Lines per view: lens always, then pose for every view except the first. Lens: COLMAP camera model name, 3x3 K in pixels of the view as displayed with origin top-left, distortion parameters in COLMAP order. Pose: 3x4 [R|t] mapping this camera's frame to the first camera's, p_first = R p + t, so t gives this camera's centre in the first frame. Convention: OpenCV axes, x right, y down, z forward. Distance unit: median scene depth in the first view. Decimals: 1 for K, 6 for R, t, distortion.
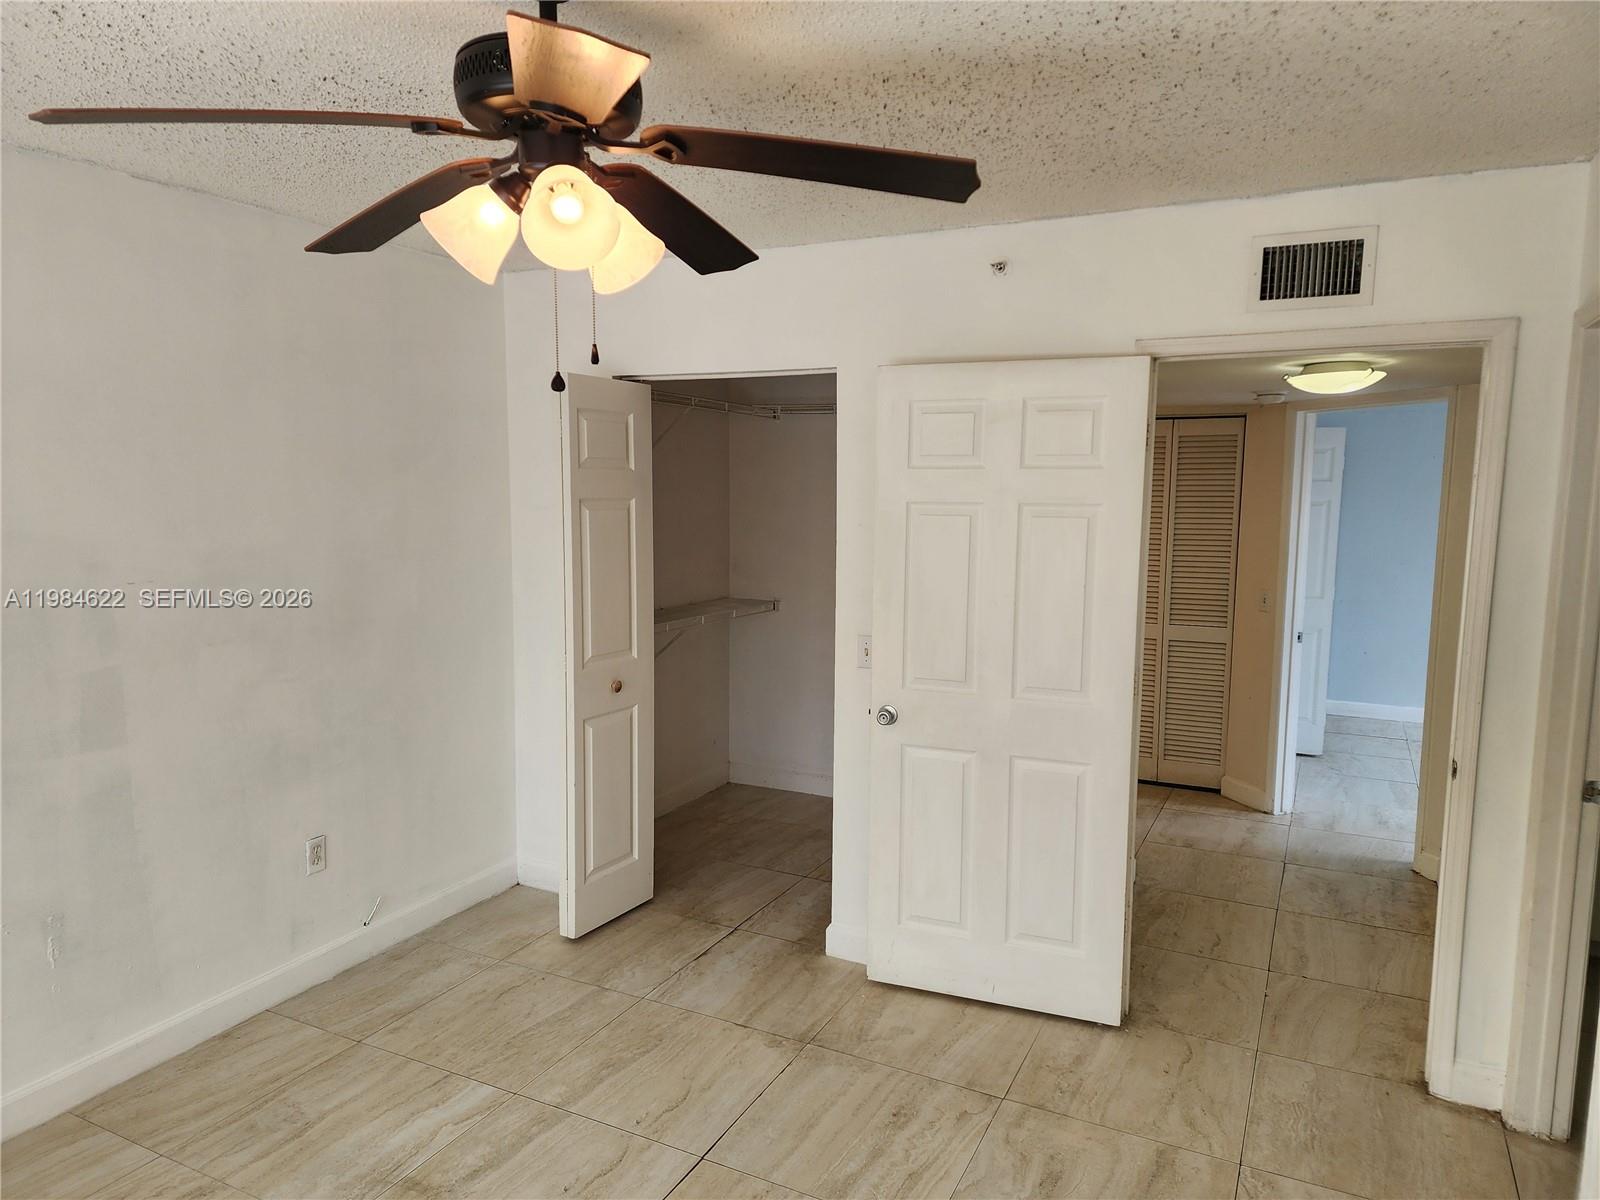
lens RADIAL K [[1064.6, 0, 798.6], [0, 1064.6, 602.7], [0, 0, 1]] dist [0.082901, -0.067876]
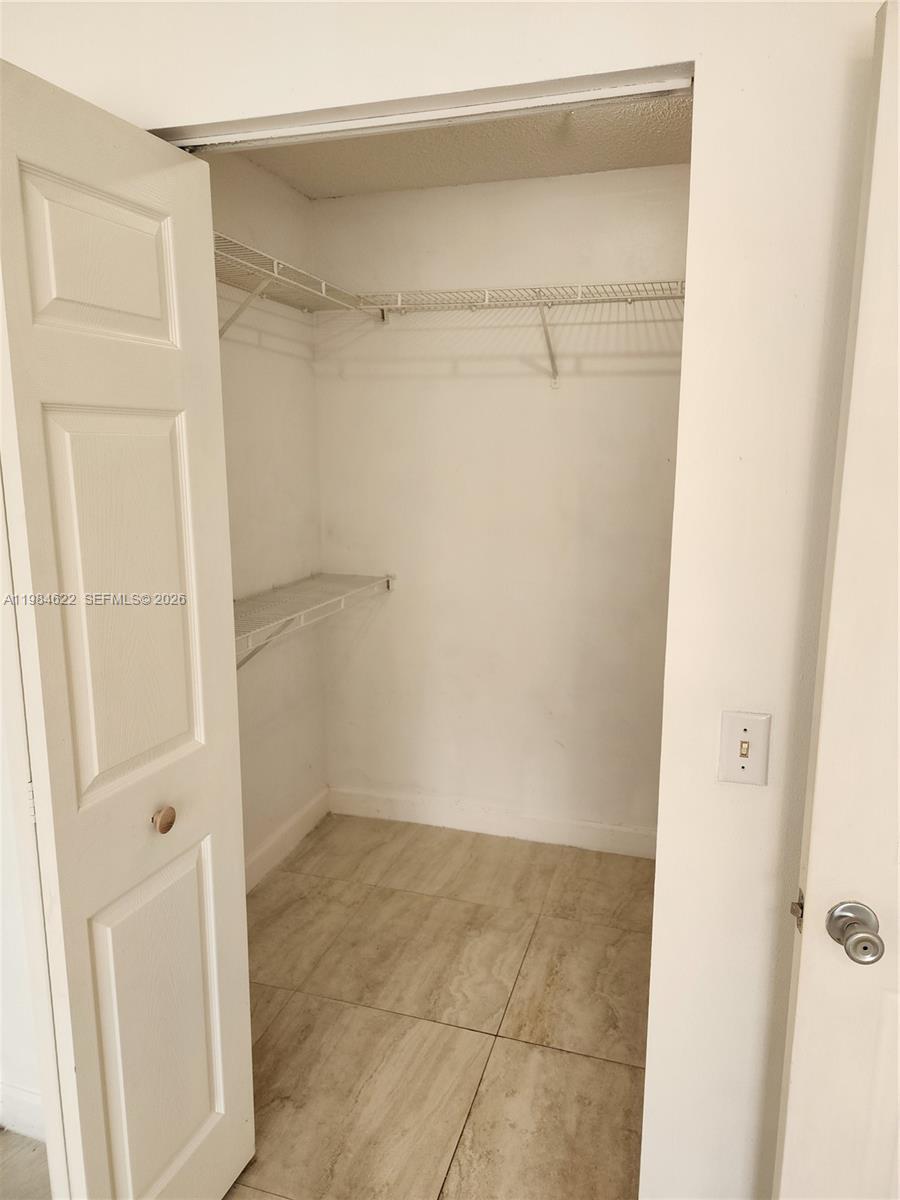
lens RADIAL K [[798.5, 0, 452.2], [0, 798.5, 595.0], [0, 0, 1]] dist [0.082901, -0.067876]
pose [[0.985447, -0.042313, 0.164632, -0.089235], [0.030221, 0.996705, 0.075277, -0.038654], [-0.167275, -0.069206, 0.983478, 0.566518]]
